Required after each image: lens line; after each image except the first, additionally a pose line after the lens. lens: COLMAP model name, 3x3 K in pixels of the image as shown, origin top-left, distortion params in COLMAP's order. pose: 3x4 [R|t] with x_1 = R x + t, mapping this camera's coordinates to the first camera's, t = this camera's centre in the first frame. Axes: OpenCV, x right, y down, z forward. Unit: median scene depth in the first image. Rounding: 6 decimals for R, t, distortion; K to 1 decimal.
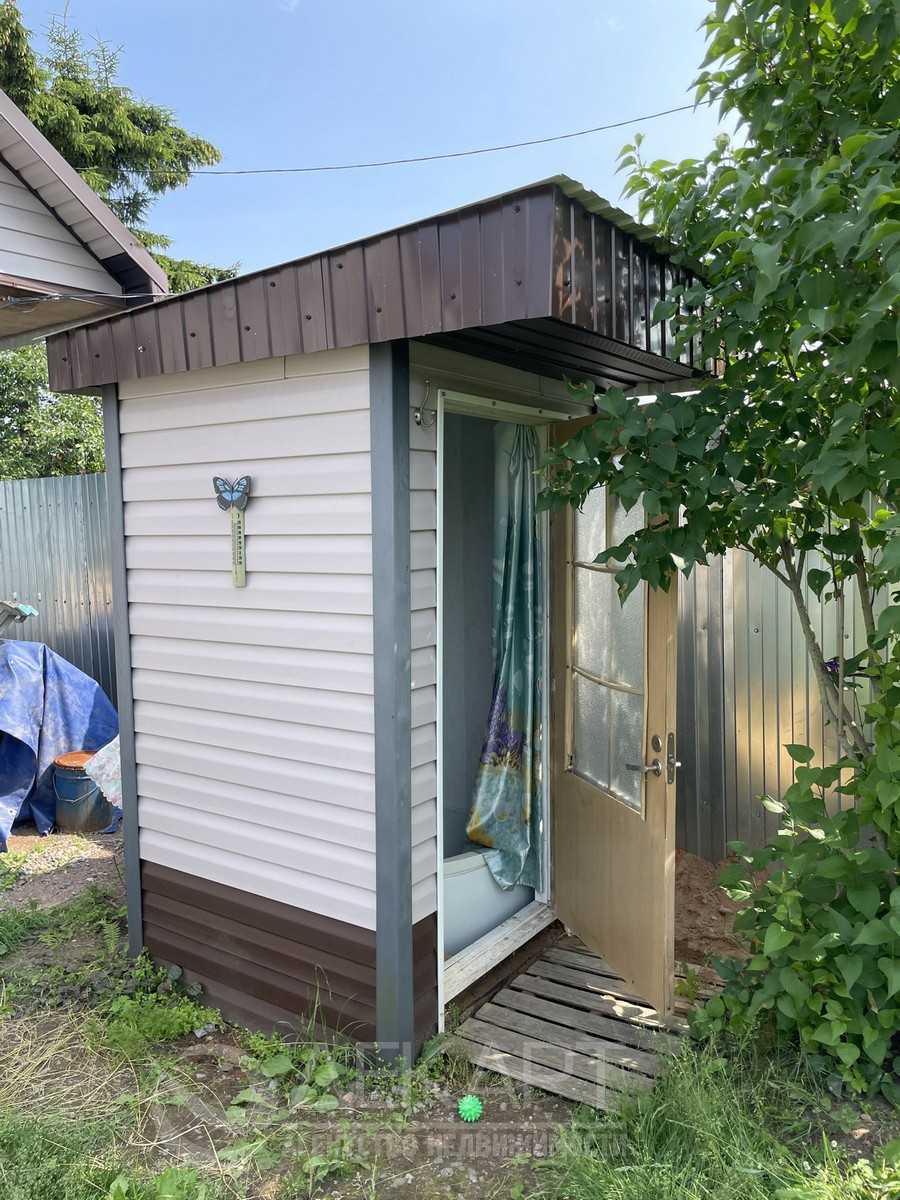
lens RADIAL K [[927.0, 0, 450.0], [0, 927.0, 600.0], [0, 0, 1]] dist [0.004907, 0.000637]
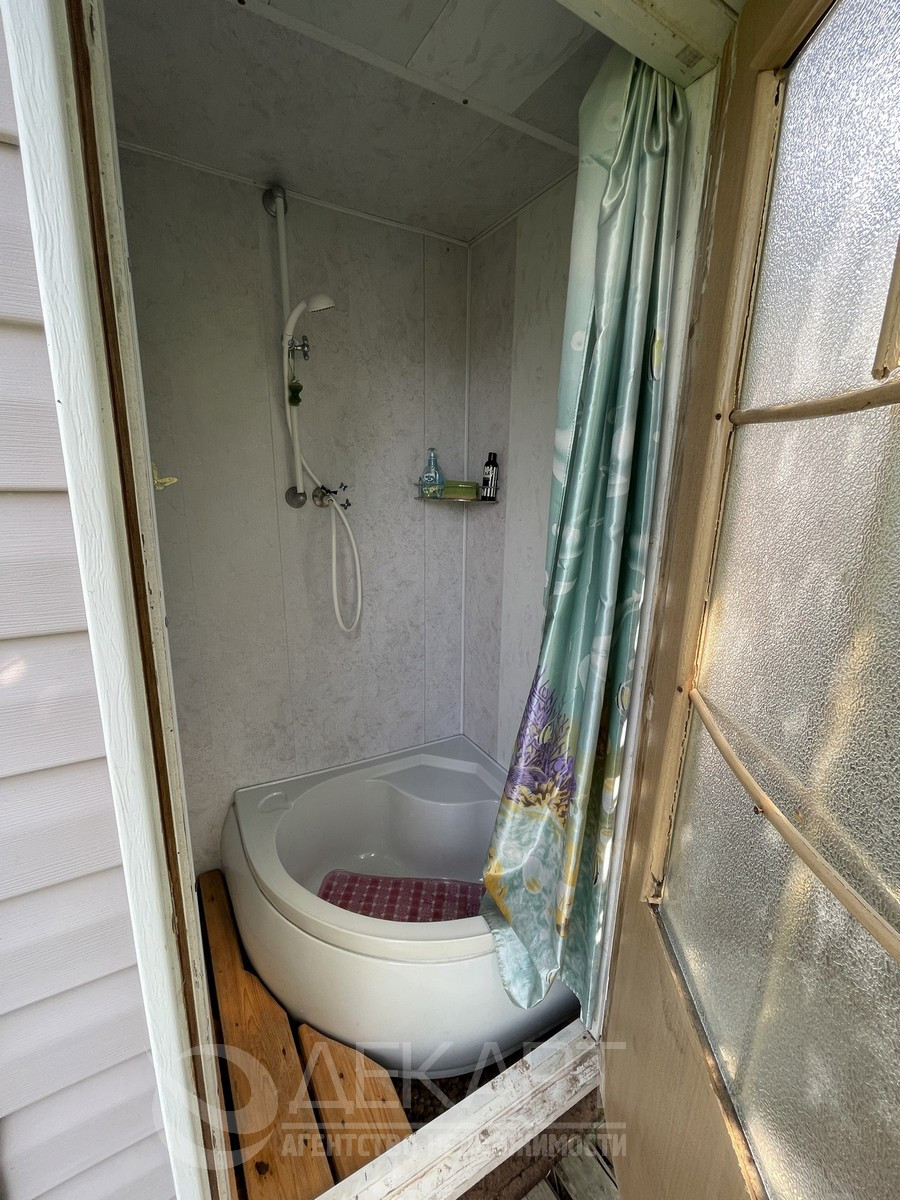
lens RADIAL K [[496.2, 0, 451.4], [0, 496.2, 613.0], [0, 0, 1]] dist [-0.011577, -0.000104]
pose [[0.912015, 0.136536, -0.386764, 0.111263], [-0.075931, 0.982871, 0.167924, 0.010884], [0.403066, -0.123782, 0.906761, 0.730699]]
